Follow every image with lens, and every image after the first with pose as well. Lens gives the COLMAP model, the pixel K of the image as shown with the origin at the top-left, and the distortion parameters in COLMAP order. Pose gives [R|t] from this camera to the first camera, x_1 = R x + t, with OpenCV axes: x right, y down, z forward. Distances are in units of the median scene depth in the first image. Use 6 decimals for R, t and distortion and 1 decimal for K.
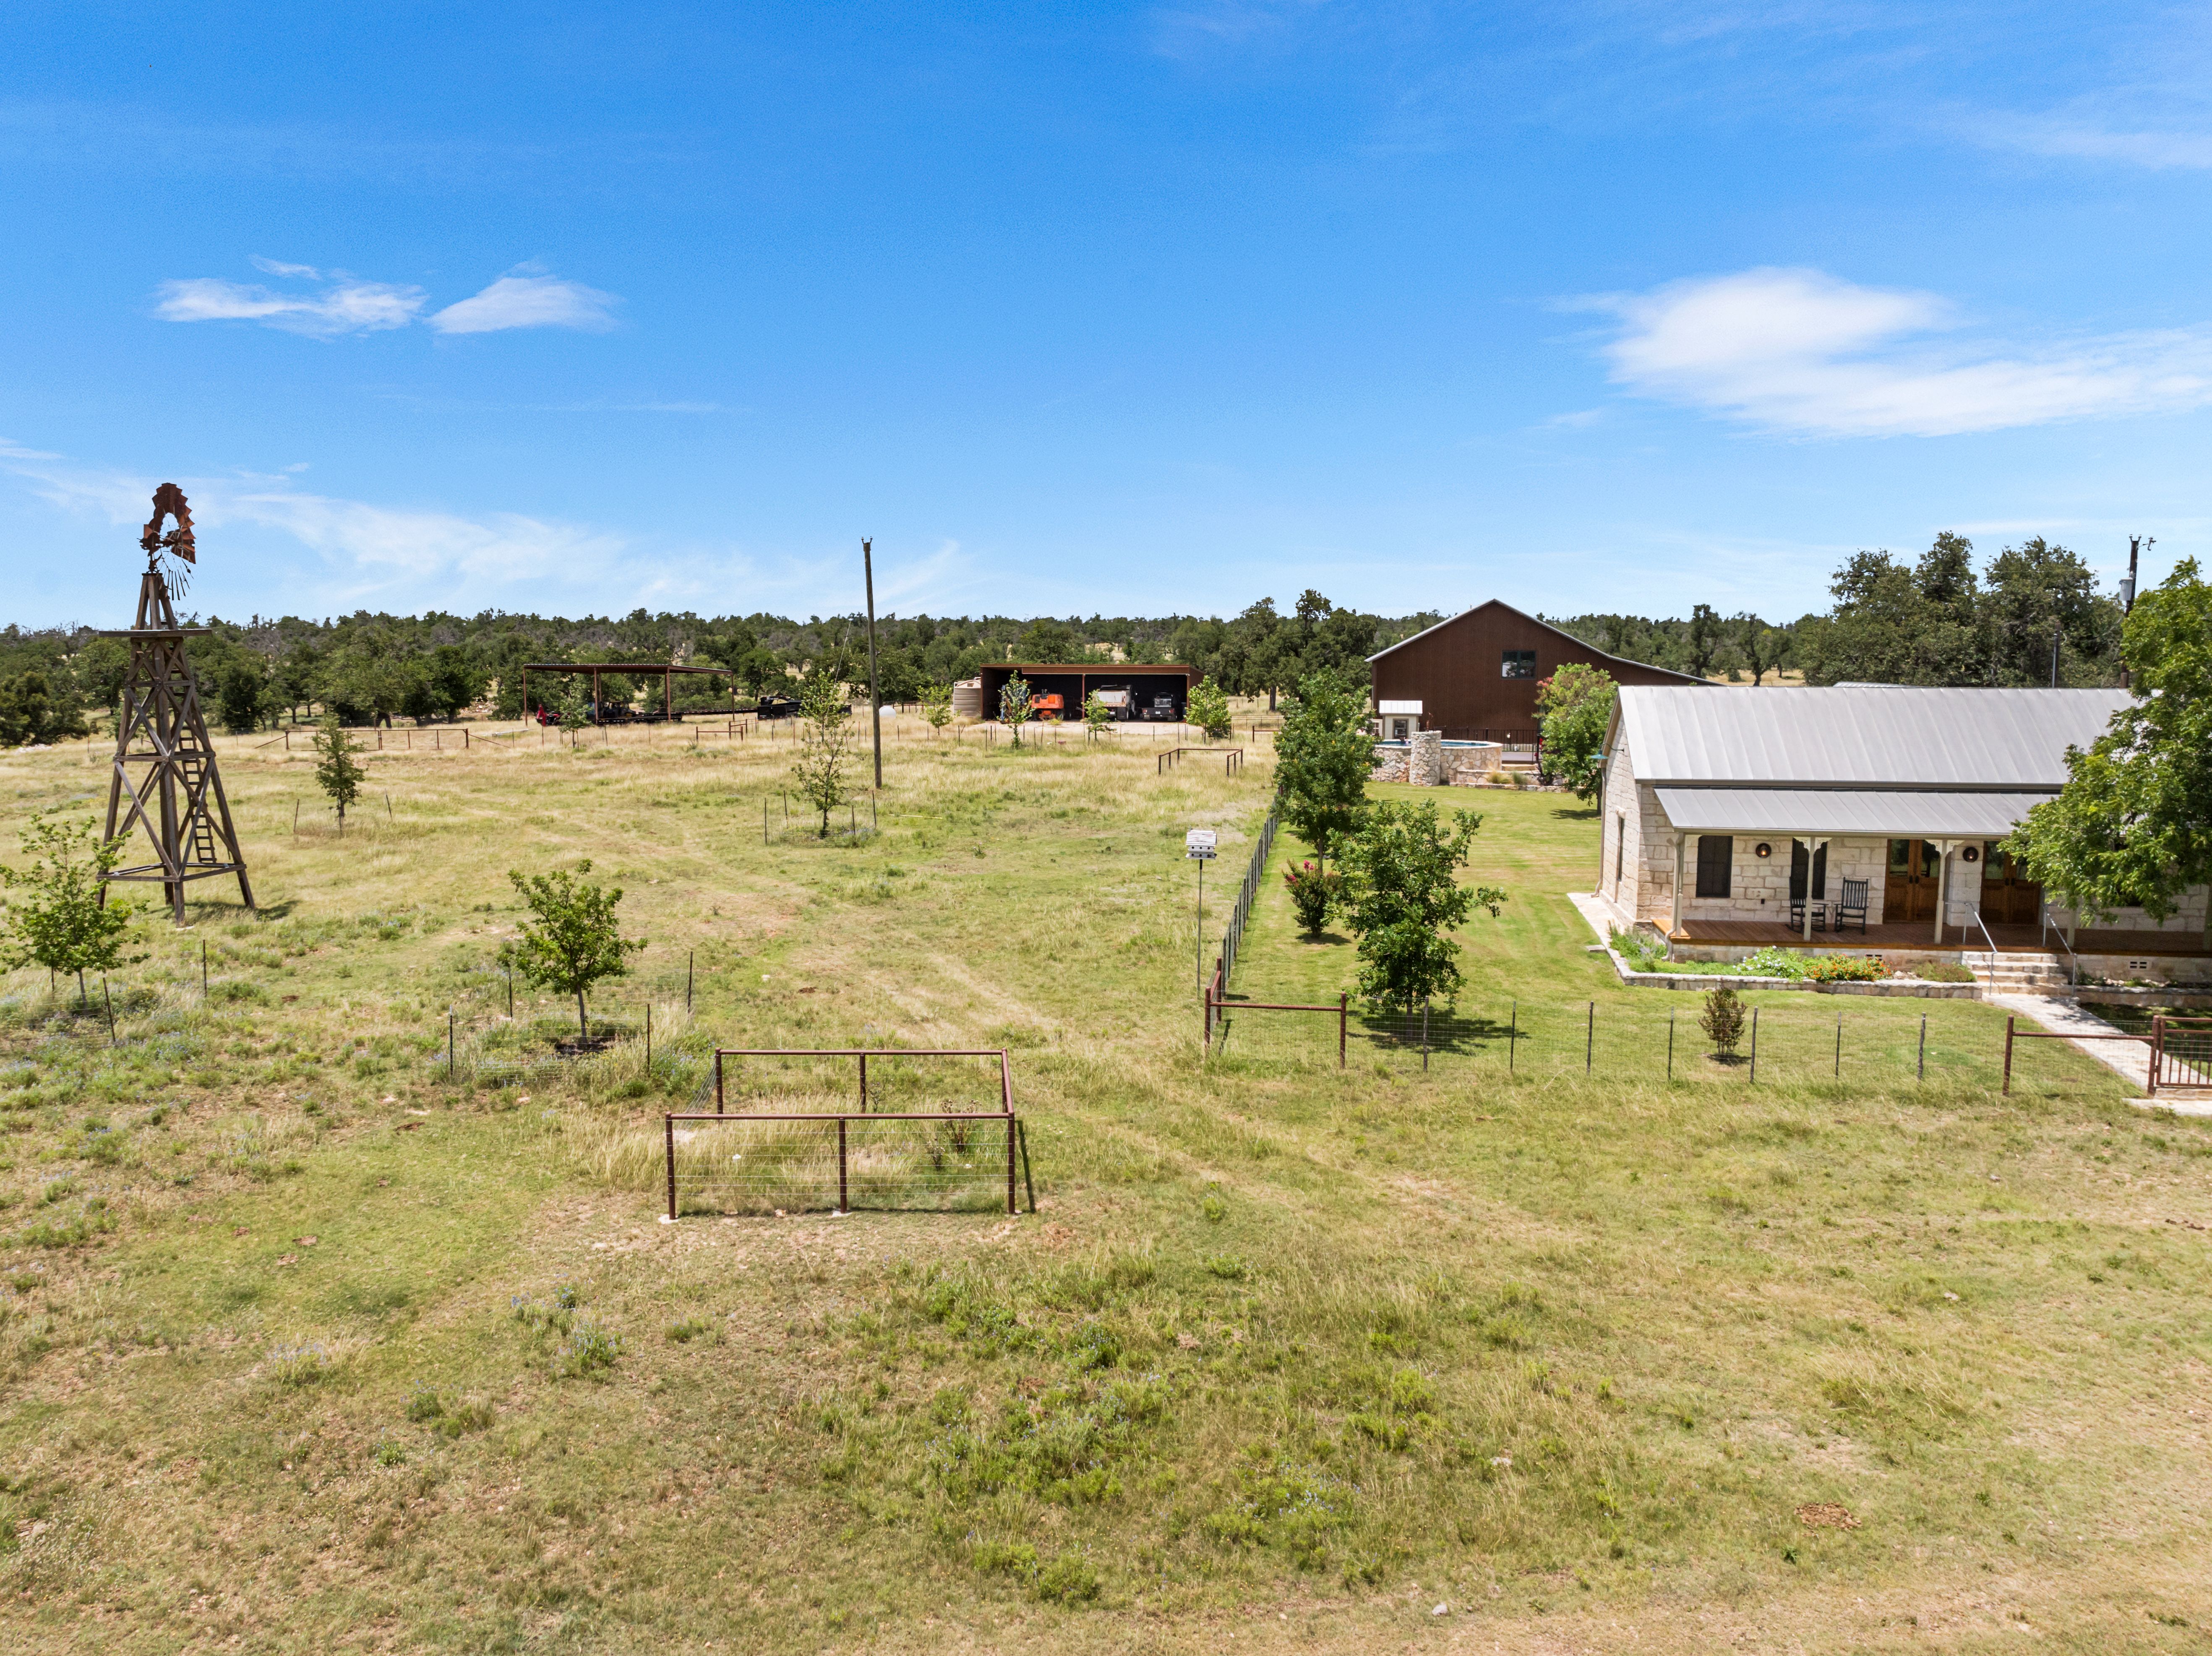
lens RADIAL K [[1554.9, 0, 1101.3], [0, 1554.9, 833.7], [0, 0, 1]] dist [-0.039945, 0.002348]
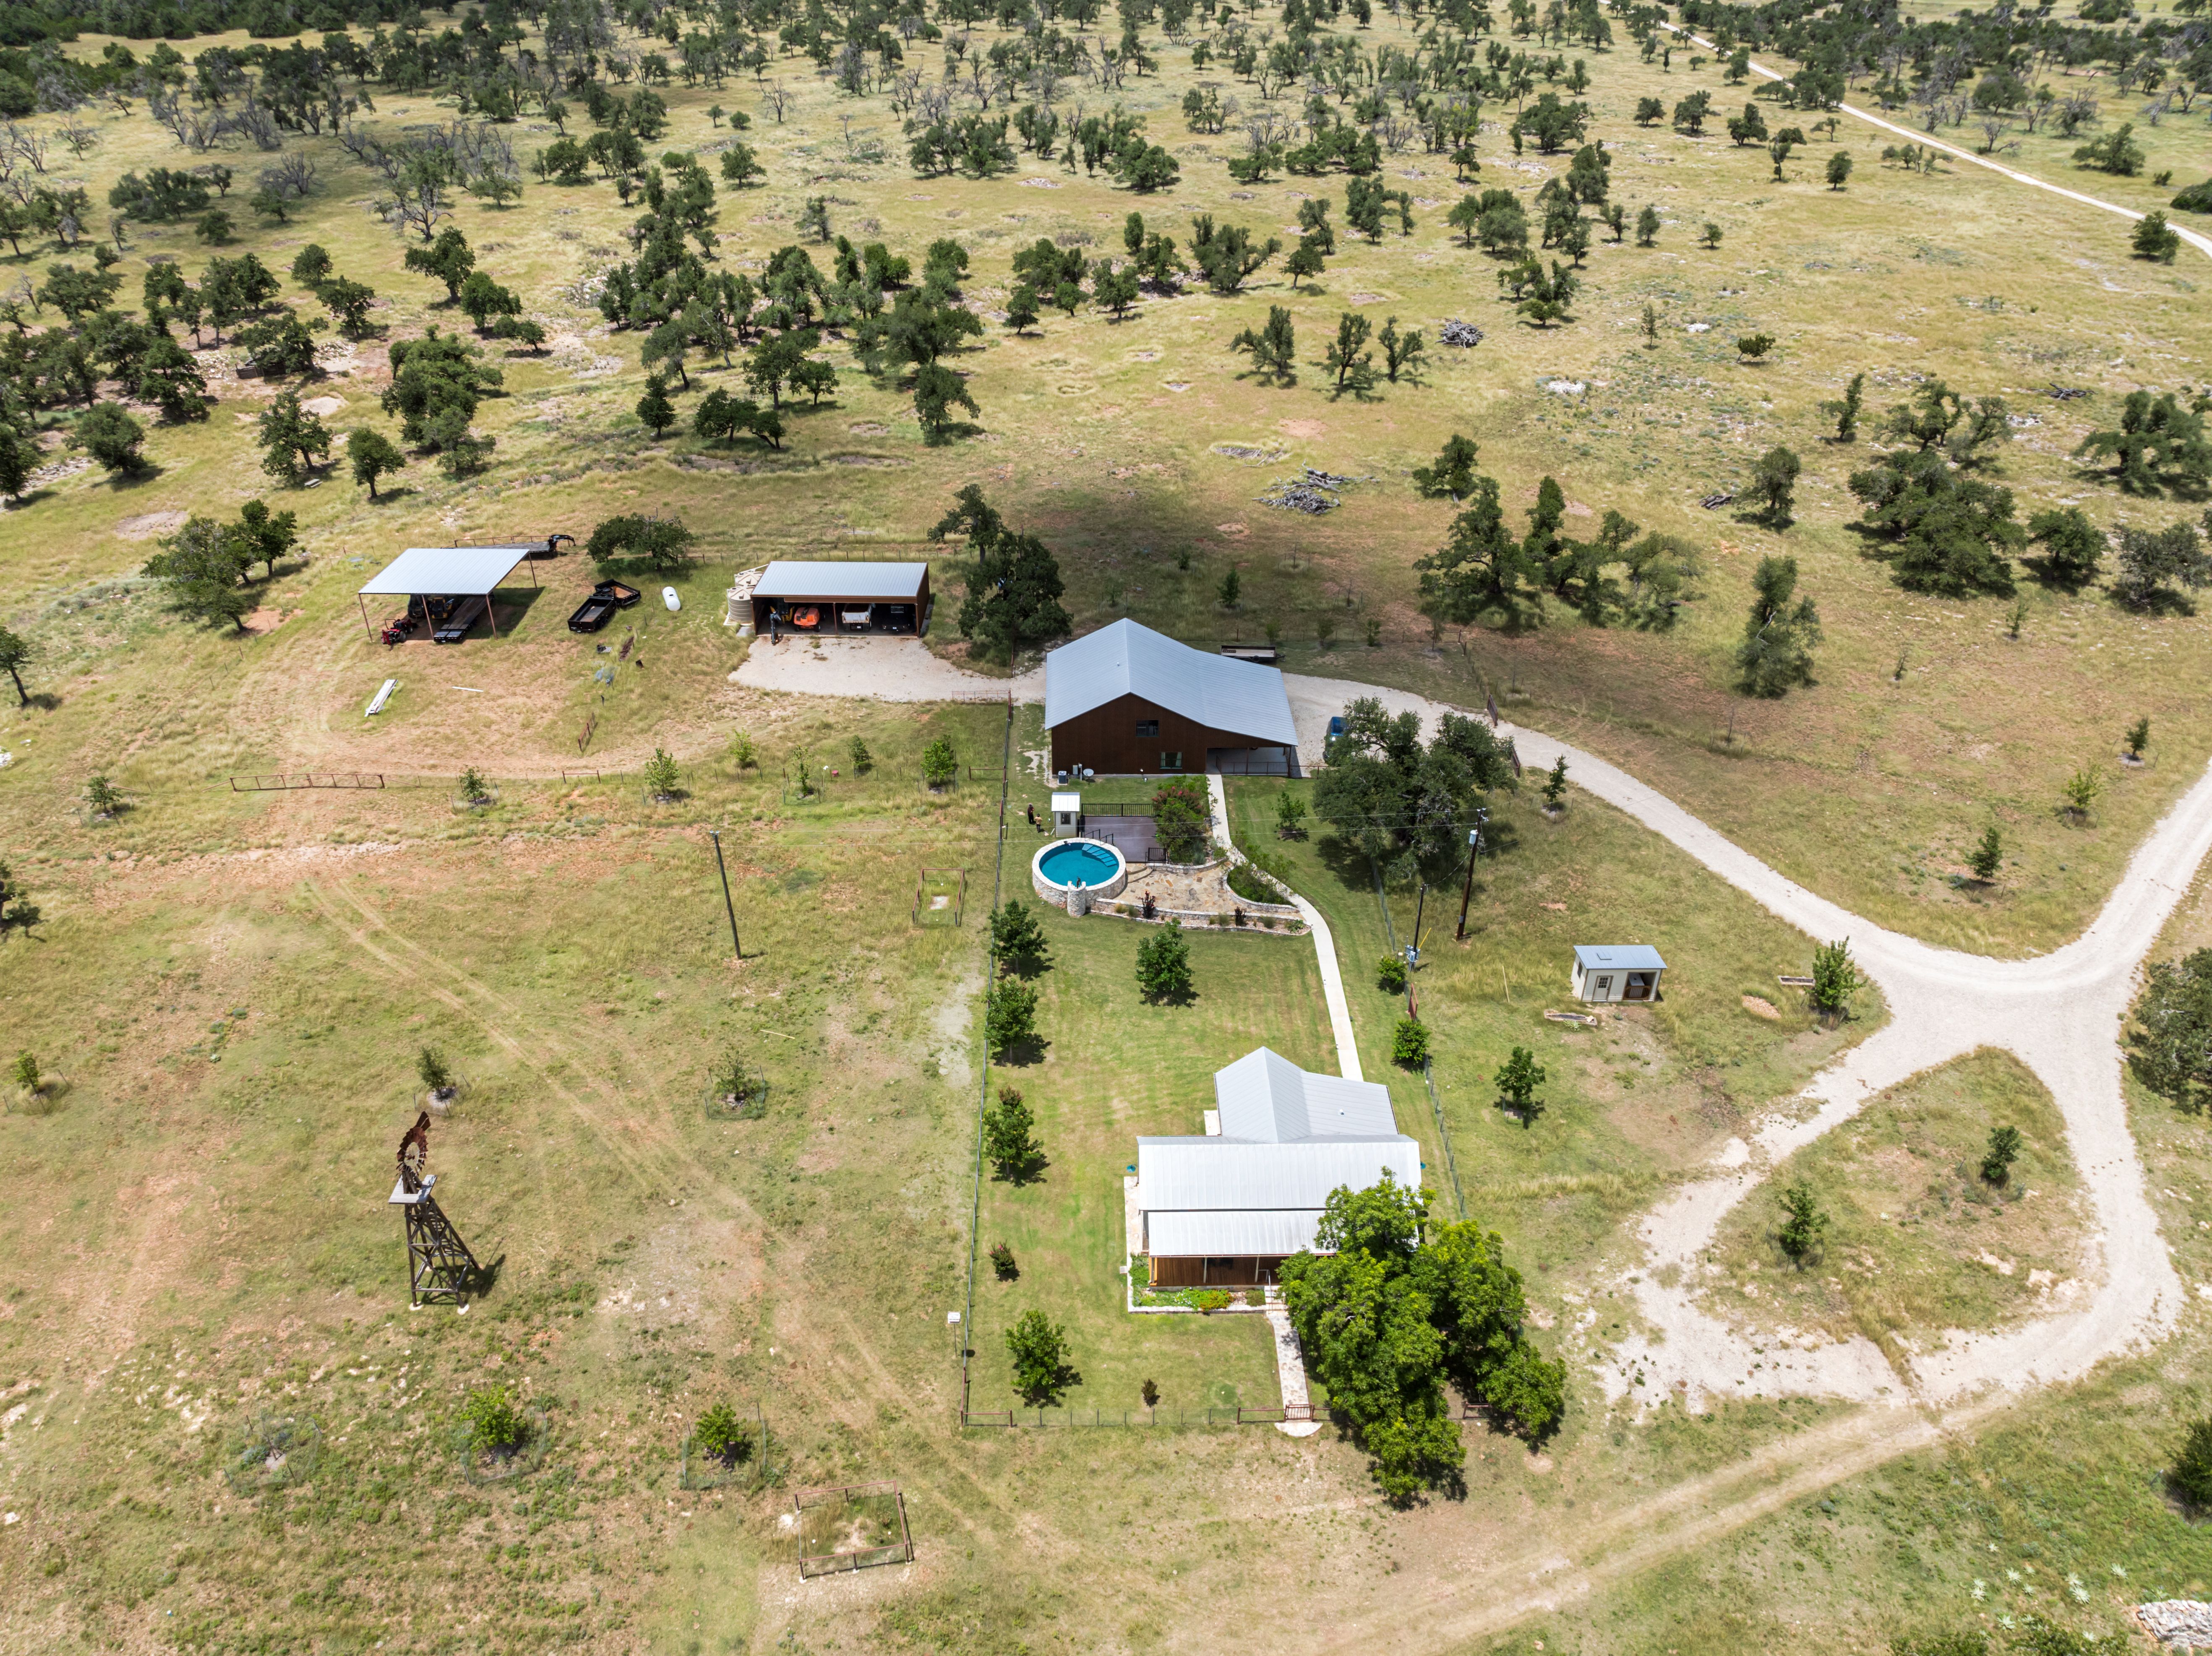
lens RADIAL K [[1543.1, 0, 1106.0], [0, 1543.1, 828.0], [0, 0, 1]] dist [-0.003489, -0.089550]
pose [[0.984537, -0.088368, 0.151256, 0.000330], [0.011818, 0.894982, 0.445945, -1.665983], [-0.174779, -0.437262, 0.882187, -0.808282]]
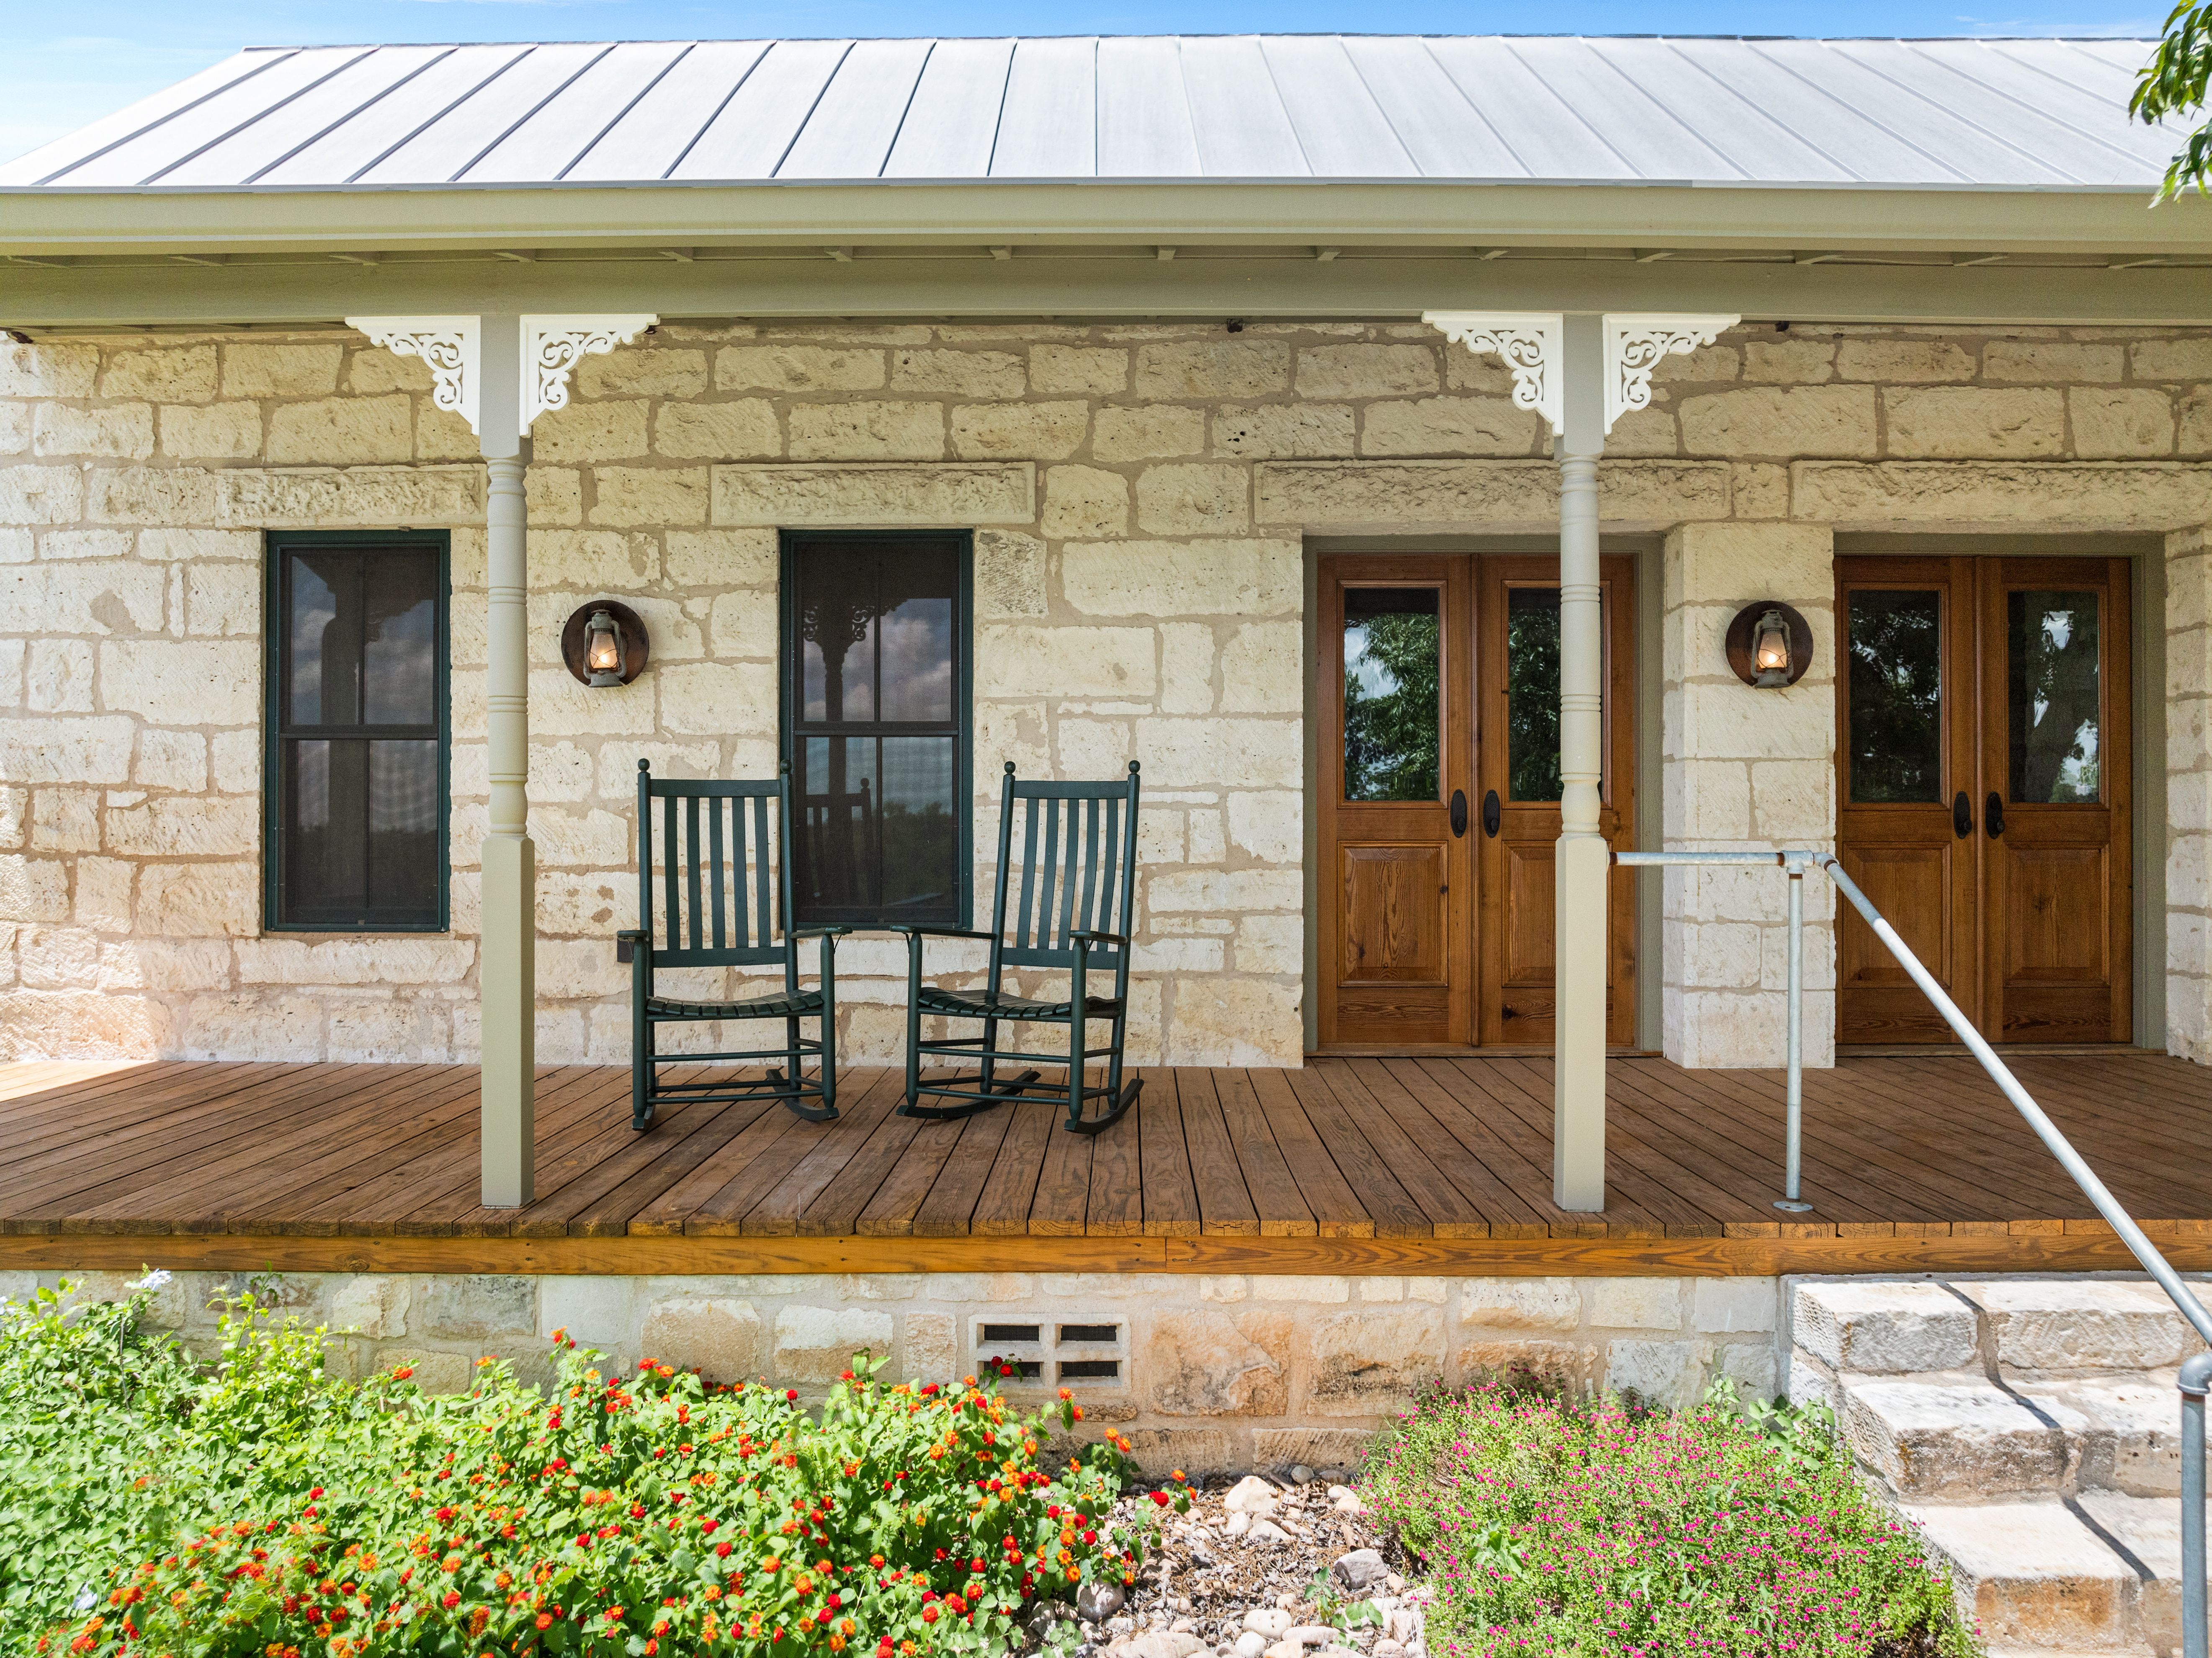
lens RADIAL K [[1555.3, 0, 1101.3], [0, 1555.3, 834.7], [0, 0, 1]] dist [-0.039945, 0.002348]
pose [[0.989495, -0.001727, 0.144556, 0.487625], [0.018095, 0.993545, -0.111989, 0.055279], [-0.143429, 0.113429, 0.983139, 0.879940]]
